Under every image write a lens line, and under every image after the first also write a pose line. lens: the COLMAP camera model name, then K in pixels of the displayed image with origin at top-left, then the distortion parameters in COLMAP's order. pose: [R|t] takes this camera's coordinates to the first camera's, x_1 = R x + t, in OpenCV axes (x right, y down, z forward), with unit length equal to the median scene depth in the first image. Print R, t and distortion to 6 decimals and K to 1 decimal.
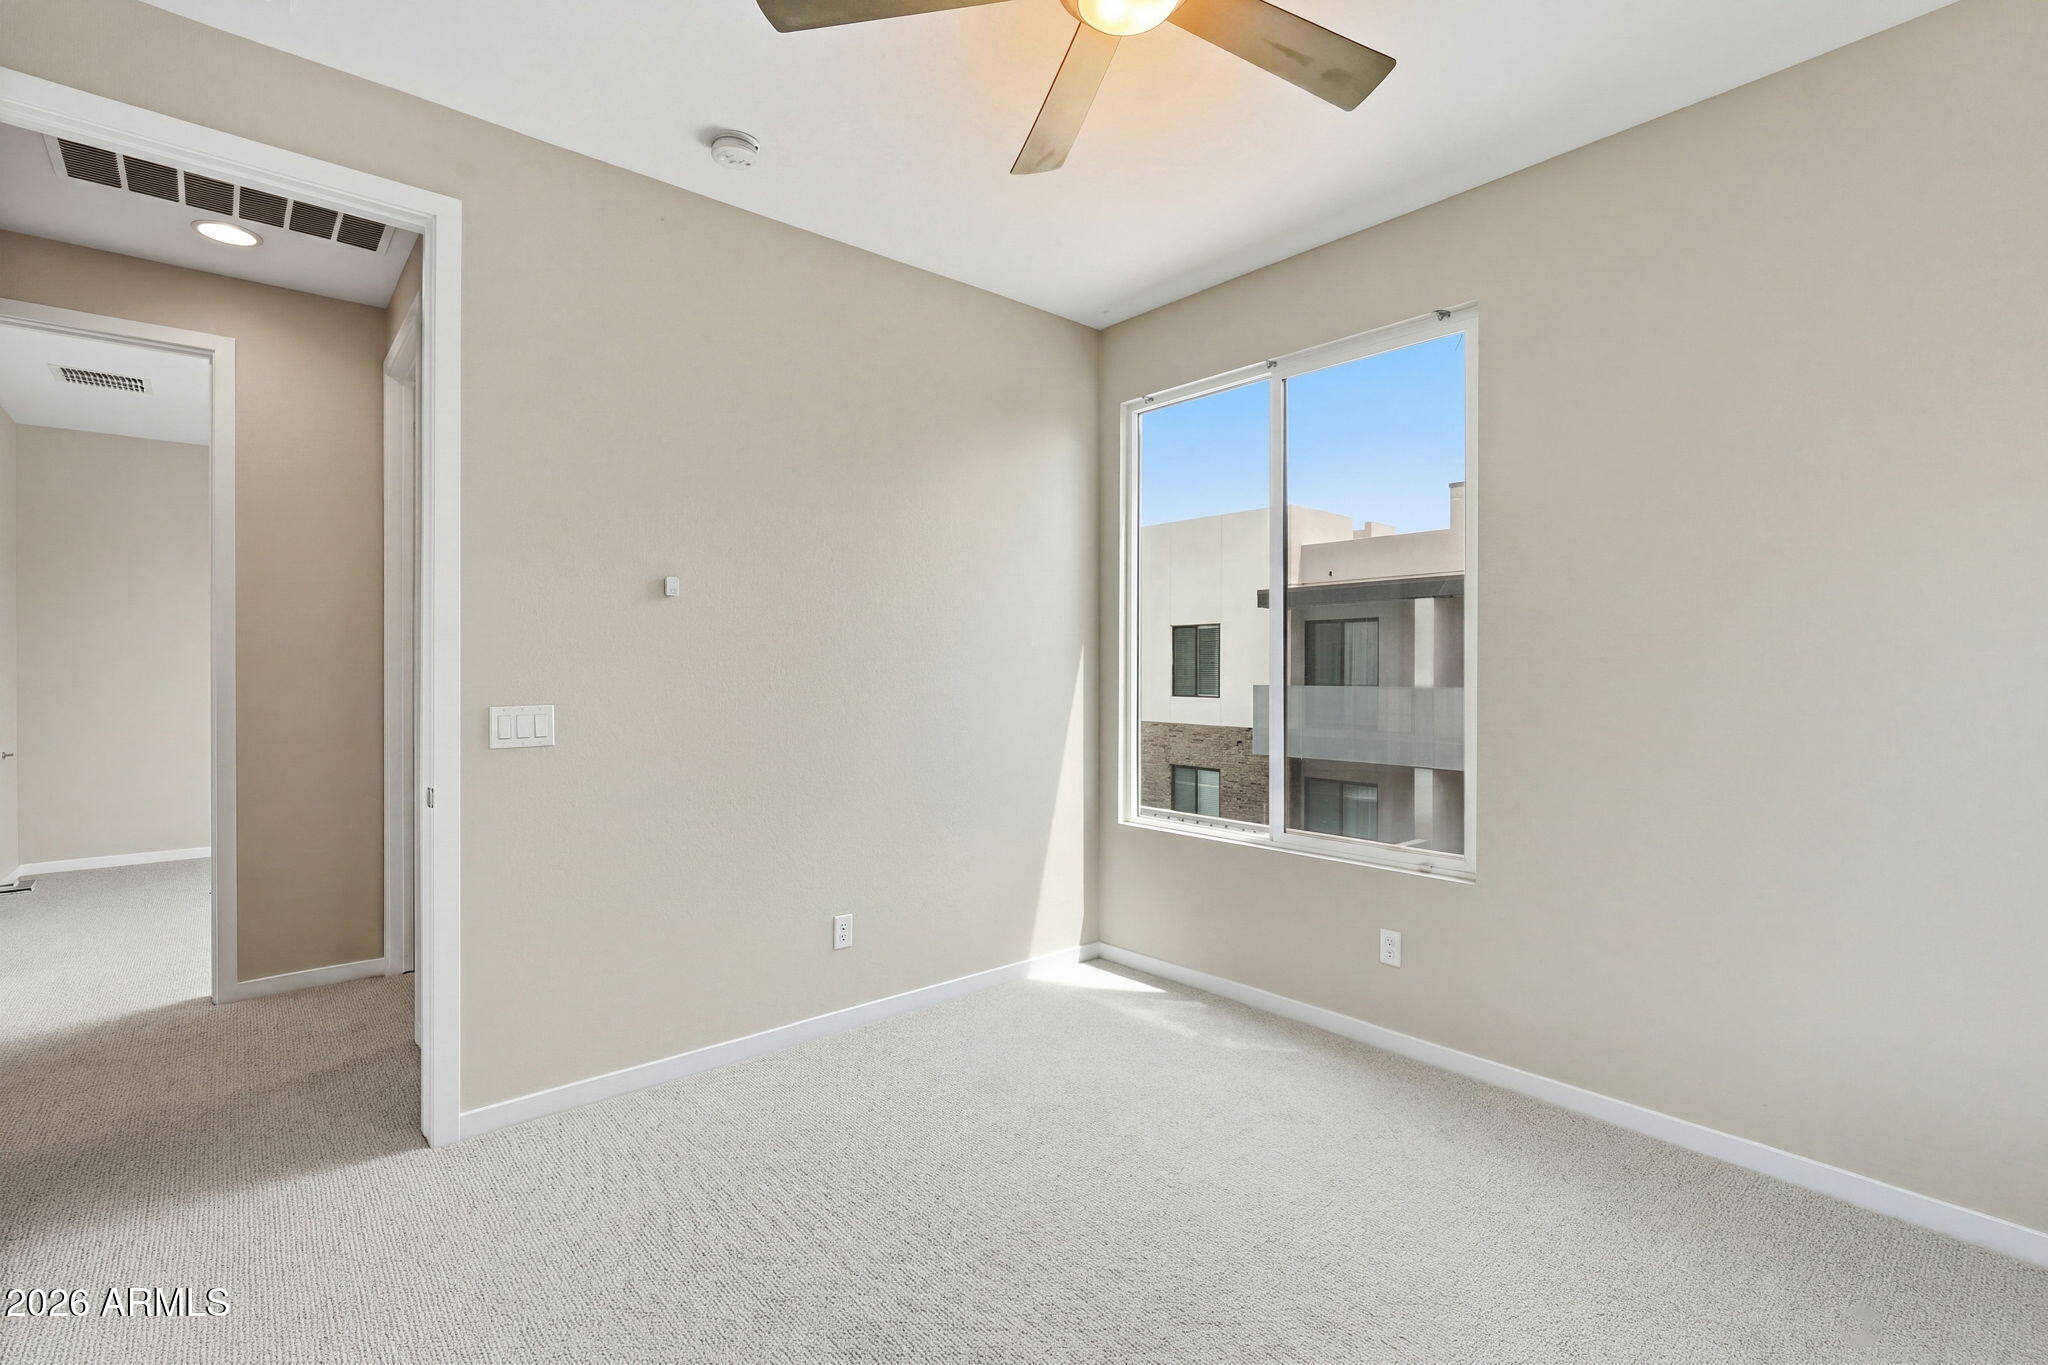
lens RADIAL K [[911.4, 0, 1025.1], [0, 911.4, 686.4], [0, 0, 1]] dist [-0.003859, 0.004552]
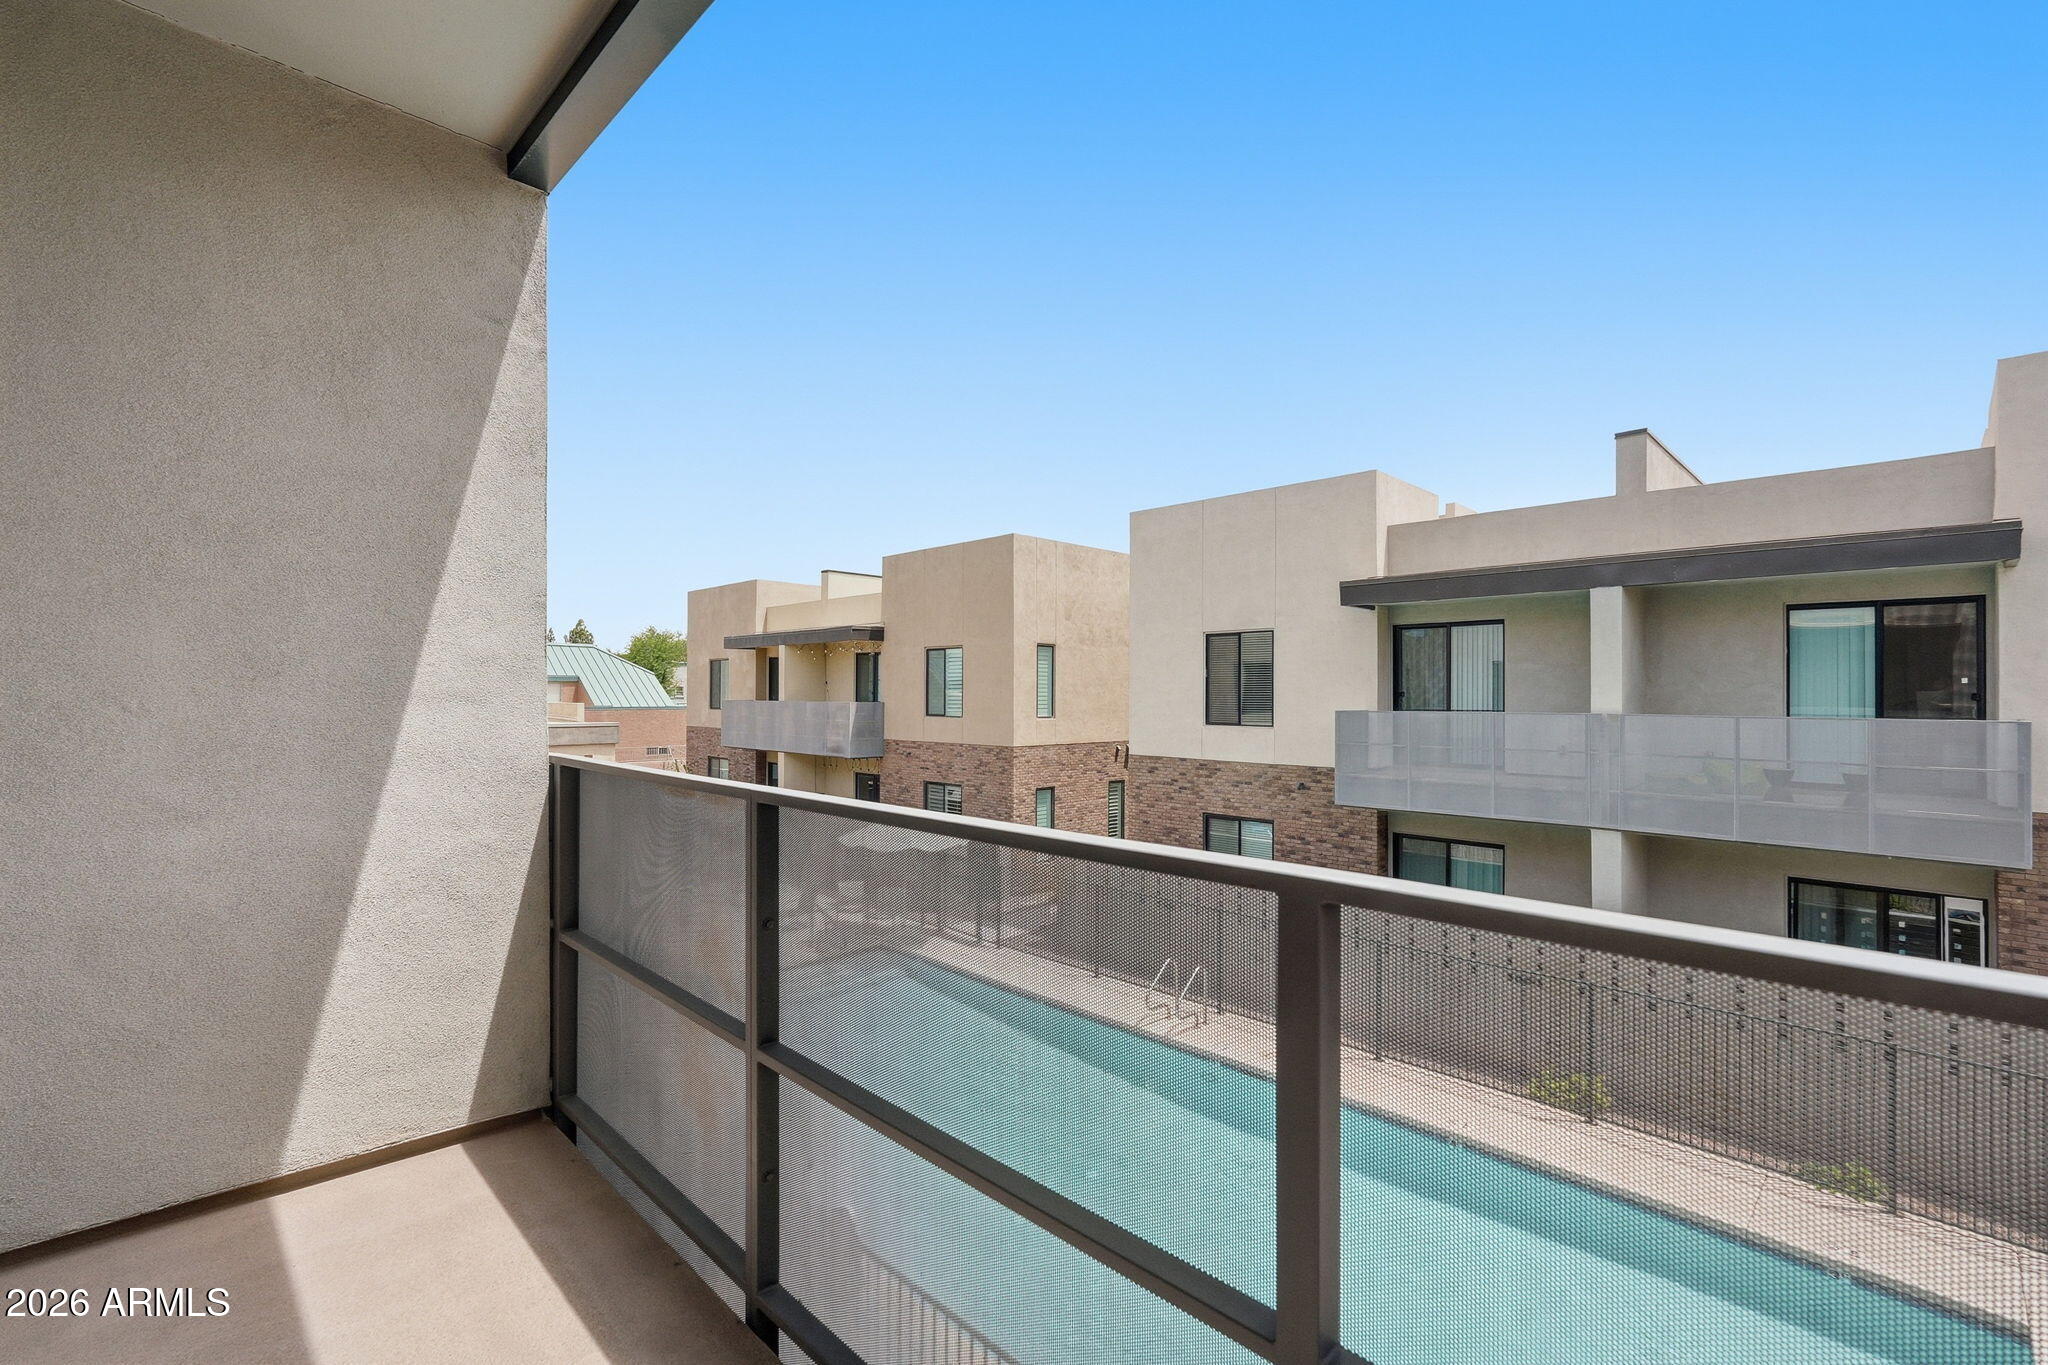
lens RADIAL K [[911.4, 0, 1025.6], [0, 911.4, 686.8], [0, 0, 1]] dist [-0.003859, 0.004552]
pose [[0.998354, 0.000700, 0.057355, -0.039295], [0.000776, 0.999669, -0.025718, -0.001729], [-0.057354, 0.025720, 0.998023, 0.270095]]
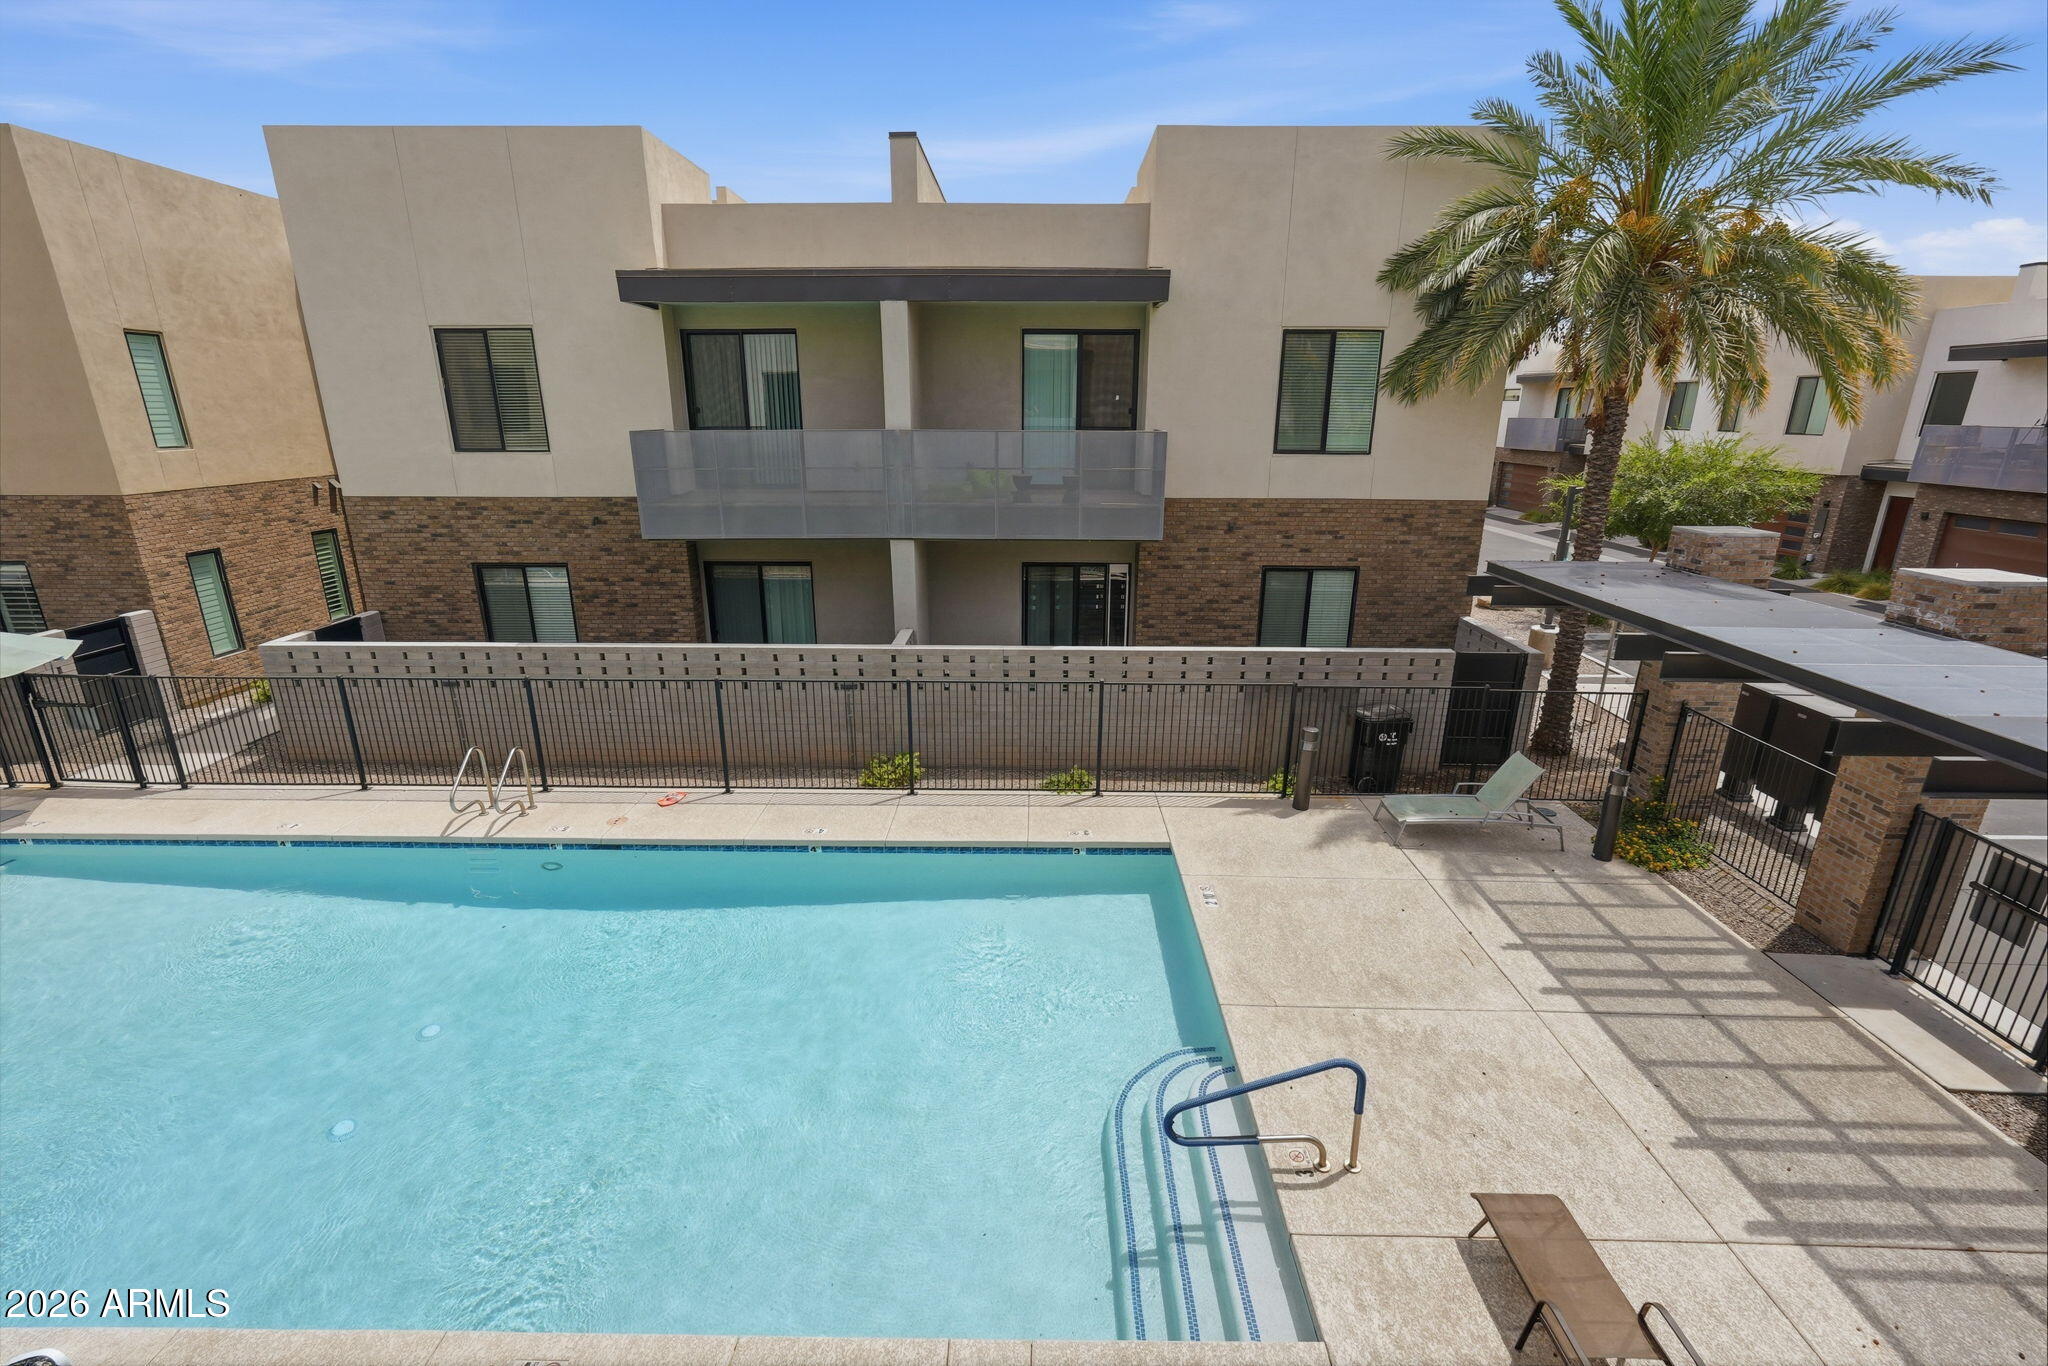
lens RADIAL K [[911.4, 0, 1028.3], [0, 911.4, 684.1], [0, 0, 1]] dist [-0.003859, 0.004552]
pose [[0.675177, -0.219257, 0.704316, -0.047836], [0.015561, 0.958825, 0.283570, -0.007767], [-0.737491, -0.180500, 0.650789, 0.332683]]
